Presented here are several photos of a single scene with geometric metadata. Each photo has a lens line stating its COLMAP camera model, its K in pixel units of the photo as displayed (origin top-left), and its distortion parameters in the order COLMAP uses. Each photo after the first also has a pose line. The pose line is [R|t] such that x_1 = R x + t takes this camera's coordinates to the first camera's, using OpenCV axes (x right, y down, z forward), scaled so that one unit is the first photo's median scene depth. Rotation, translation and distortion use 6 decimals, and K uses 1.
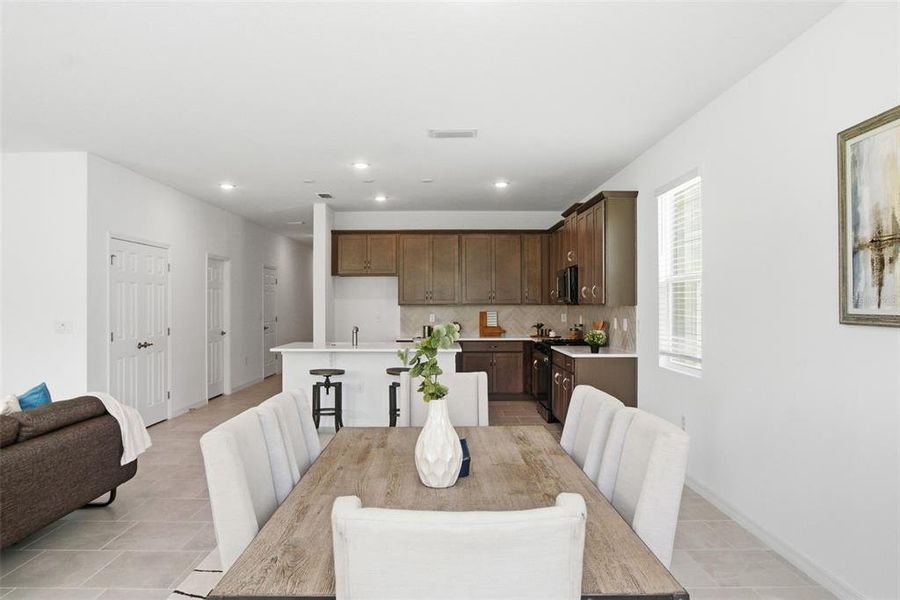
lens RADIAL K [[618.1, 0, 450.0], [0, 618.1, 300.0], [0, 0, 1]] dist [-0.005921, -0.000698]
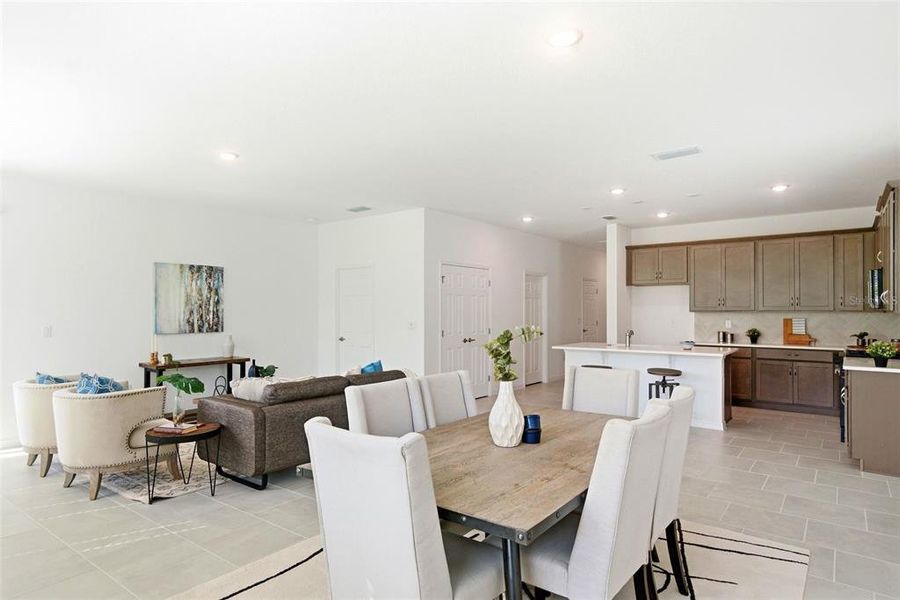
lens RADIAL K [[544.2, 0, 446.1], [0, 544.2, 304.6], [0, 0, 1]] dist [0.002717, 0.056834]
pose [[0.799194, -0.005217, -0.601050, 0.148035], [0.002960, 0.999984, -0.004744, -0.000591], [0.601066, 0.002012, 0.799197, -0.006803]]
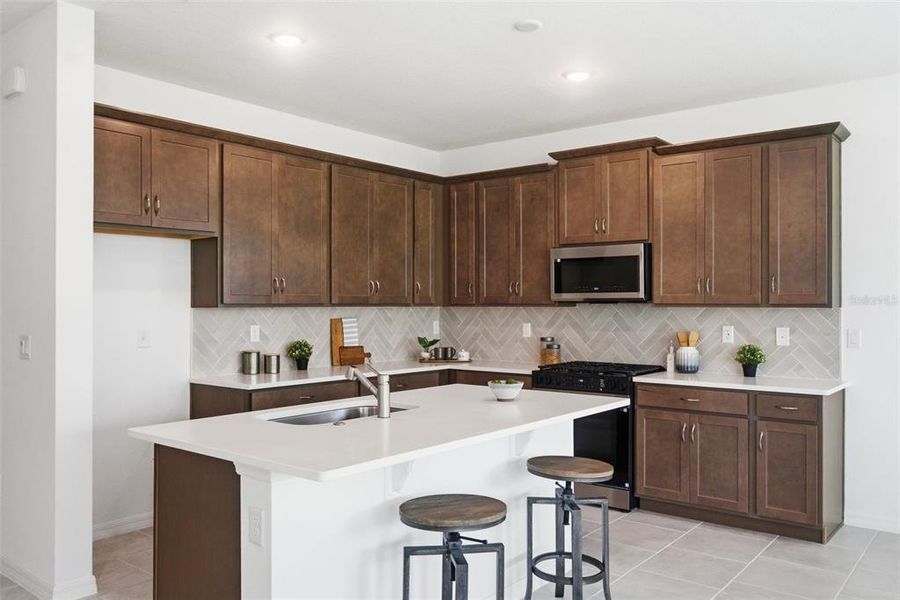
lens RADIAL K [[761.2, 0, 449.8], [0, 761.2, 272.0], [0, 0, 1]] dist [0.004484, 0.003956]
pose [[0.618149, 0.033330, 0.785354, -0.401870], [-0.006520, 0.999284, -0.037278, 0.003263], [-0.786034, 0.017922, 0.617923, 0.552375]]
